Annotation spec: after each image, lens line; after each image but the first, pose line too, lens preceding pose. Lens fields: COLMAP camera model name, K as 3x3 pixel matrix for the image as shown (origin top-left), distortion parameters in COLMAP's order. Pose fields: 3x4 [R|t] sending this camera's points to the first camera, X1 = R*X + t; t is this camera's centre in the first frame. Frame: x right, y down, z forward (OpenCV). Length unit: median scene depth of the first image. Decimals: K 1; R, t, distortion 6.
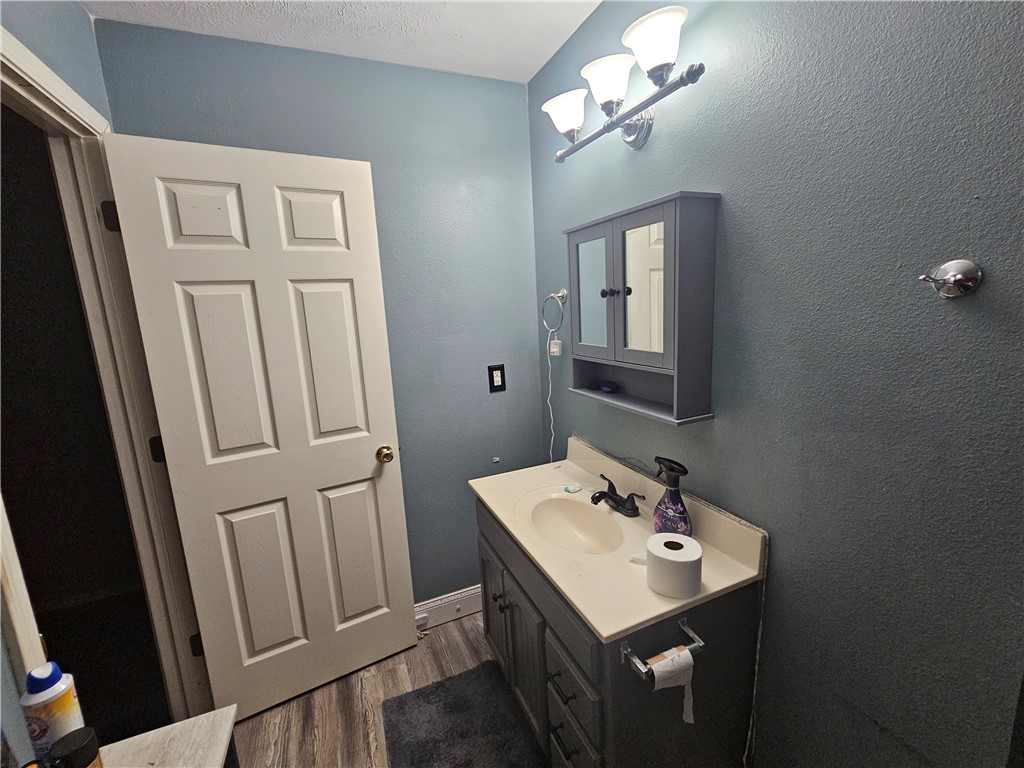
lens RADIAL K [[438.5, 0, 512.0], [0, 438.5, 384.0], [0, 0, 1]] dist [-0.002201, 0.001203]
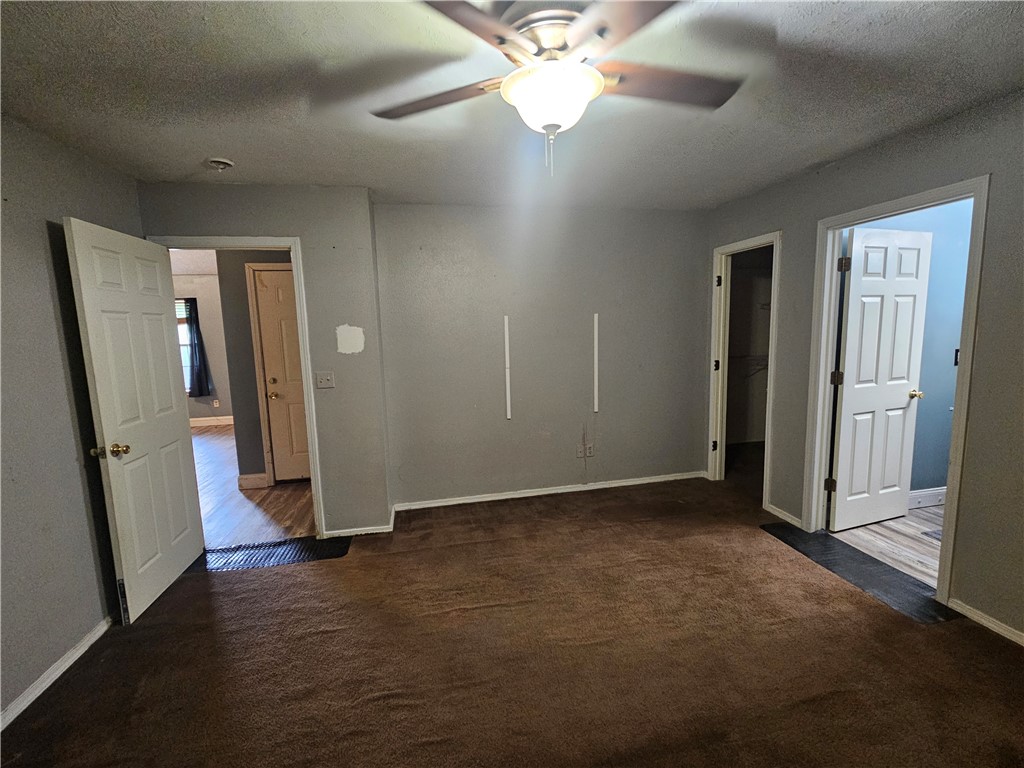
lens RADIAL K [[438.5, 0, 512.0], [0, 438.5, 384.0], [0, 0, 1]] dist [-0.002201, 0.001203]
pose [[0.979249, 0.050086, -0.196376, -1.517693], [-0.058684, 0.997545, -0.038211, 0.279500], [0.193980, 0.048942, 0.979784, -1.024452]]
